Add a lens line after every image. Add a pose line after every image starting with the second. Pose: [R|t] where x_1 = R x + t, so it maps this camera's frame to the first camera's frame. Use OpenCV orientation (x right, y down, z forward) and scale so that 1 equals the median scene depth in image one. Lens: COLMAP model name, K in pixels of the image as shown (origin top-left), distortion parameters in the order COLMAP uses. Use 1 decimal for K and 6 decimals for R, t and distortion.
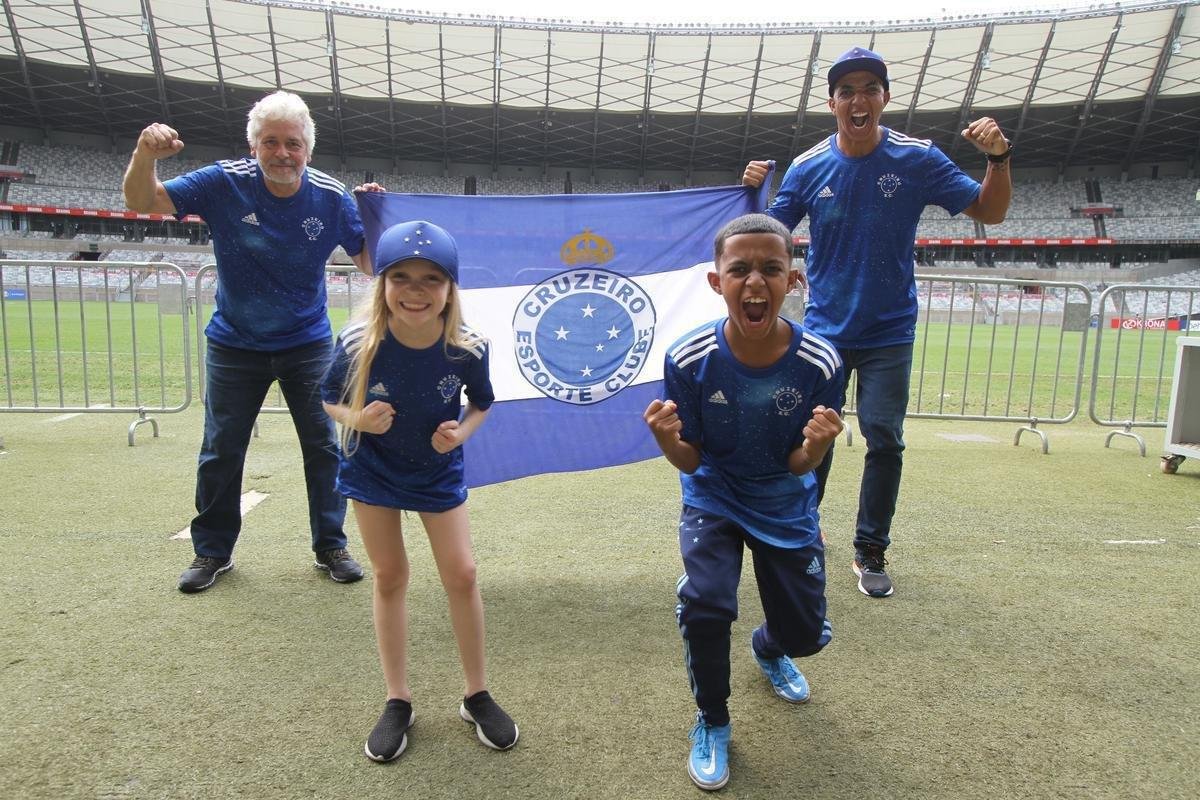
lens RADIAL K [[586.8, 0, 604.9], [0, 586.8, 411.3], [0, 0, 1]] dist [-0.012431, 0.000998]
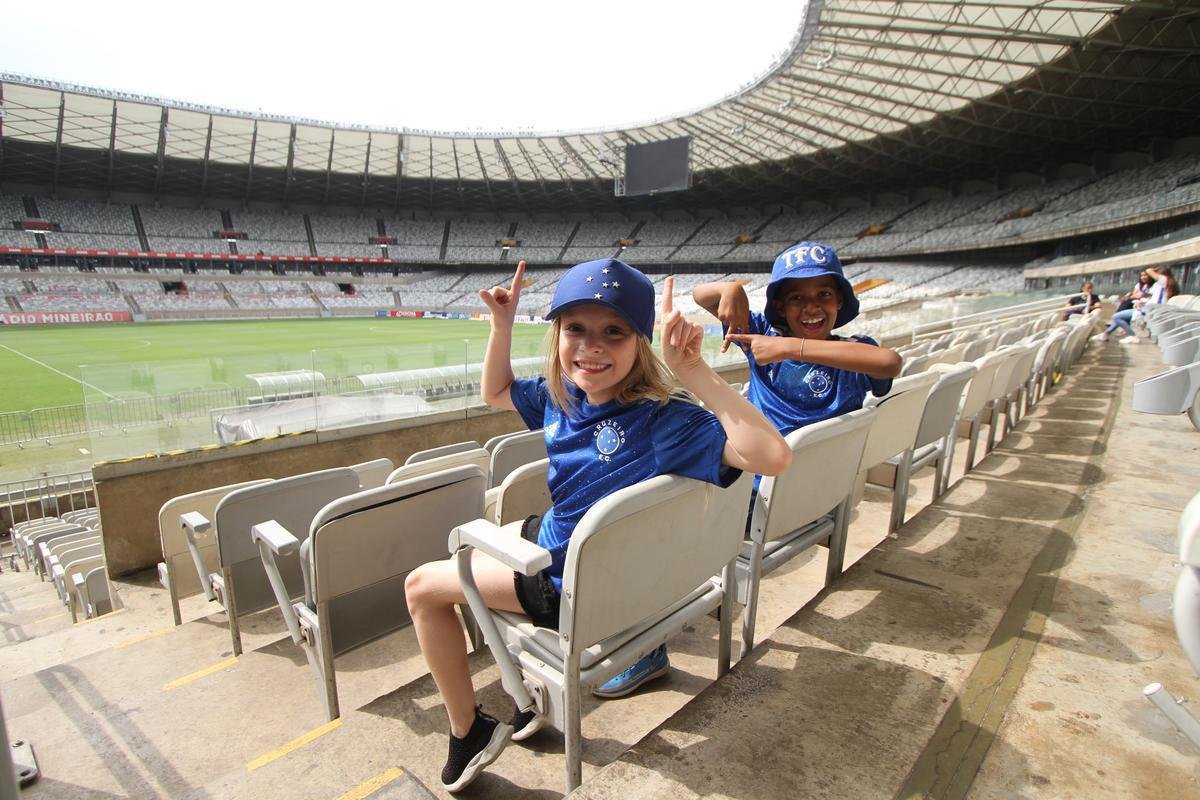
lens RADIAL K [[632.5, 0, 604.6], [0, 632.5, 408.2], [0, 0, 1]] dist [-0.013720, 0.001730]
pose [[0.661380, -0.156442, 0.733554, -0.127144], [0.090606, 0.987508, 0.128911, -0.051548], [-0.744558, -0.018795, 0.667293, -0.697902]]
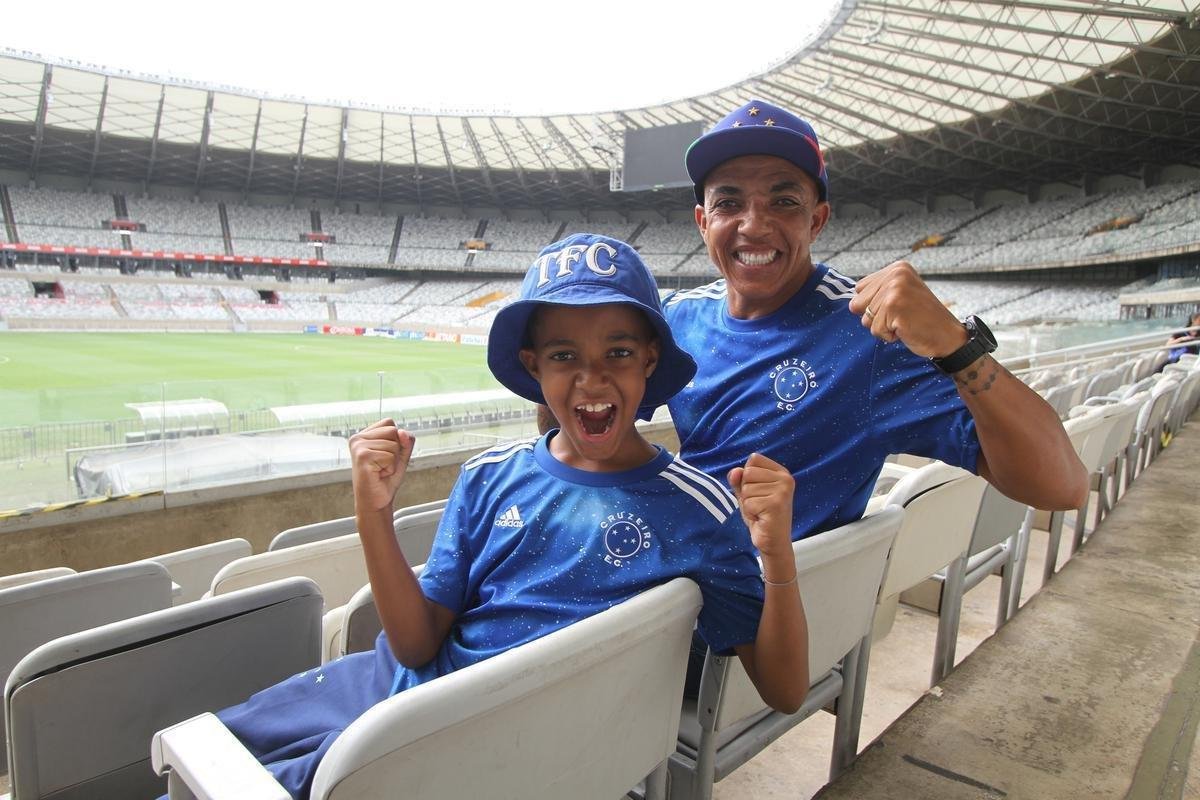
lens RADIAL K [[798.4, 0, 602.3], [0, 798.4, 406.0], [0, 0, 1]] dist [-0.011740, 0.010591]
pose [[0.656672, -0.095851, 0.748061, -0.115986], [0.065936, 0.995389, 0.069661, -0.052675], [-0.751289, 0.003580, 0.659964, -0.696018]]
